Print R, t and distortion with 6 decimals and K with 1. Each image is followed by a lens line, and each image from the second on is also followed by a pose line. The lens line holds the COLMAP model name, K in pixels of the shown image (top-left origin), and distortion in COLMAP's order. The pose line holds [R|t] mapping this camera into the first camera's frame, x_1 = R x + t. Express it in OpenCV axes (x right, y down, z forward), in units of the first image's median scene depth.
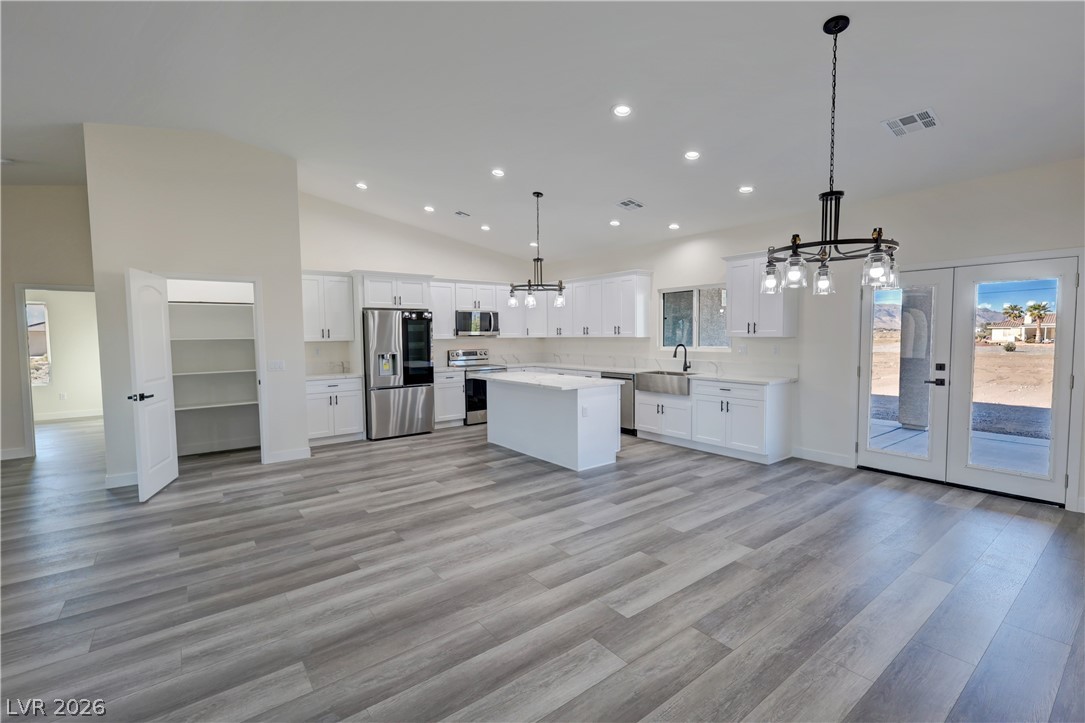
lens RADIAL K [[477.4, 0, 545.3], [0, 477.4, 360.7], [0, 0, 1]] dist [0.006775, -0.000024]
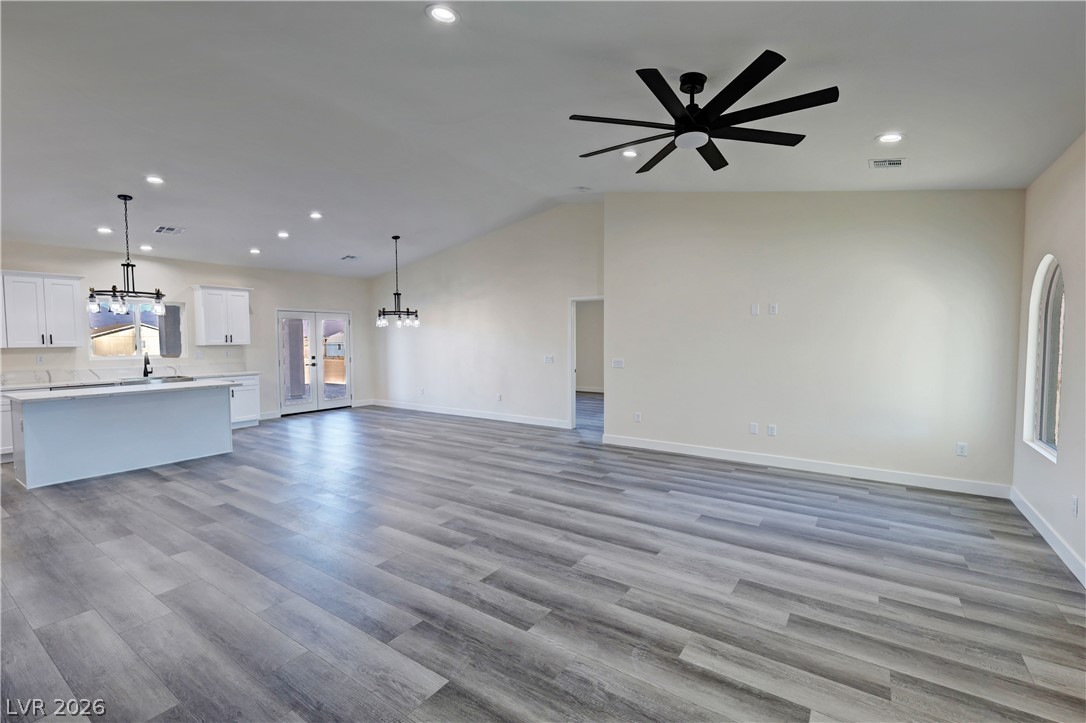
lens RADIAL K [[476.4, 0, 543.4], [0, 476.4, 360.7], [0, 0, 1]] dist [0.007076, -0.000168]
pose [[-0.297796, -0.032985, 0.954059, -1.195424], [0.062763, 0.996564, 0.054045, -0.019294], [-0.952564, 0.075974, -0.294703, 0.504291]]
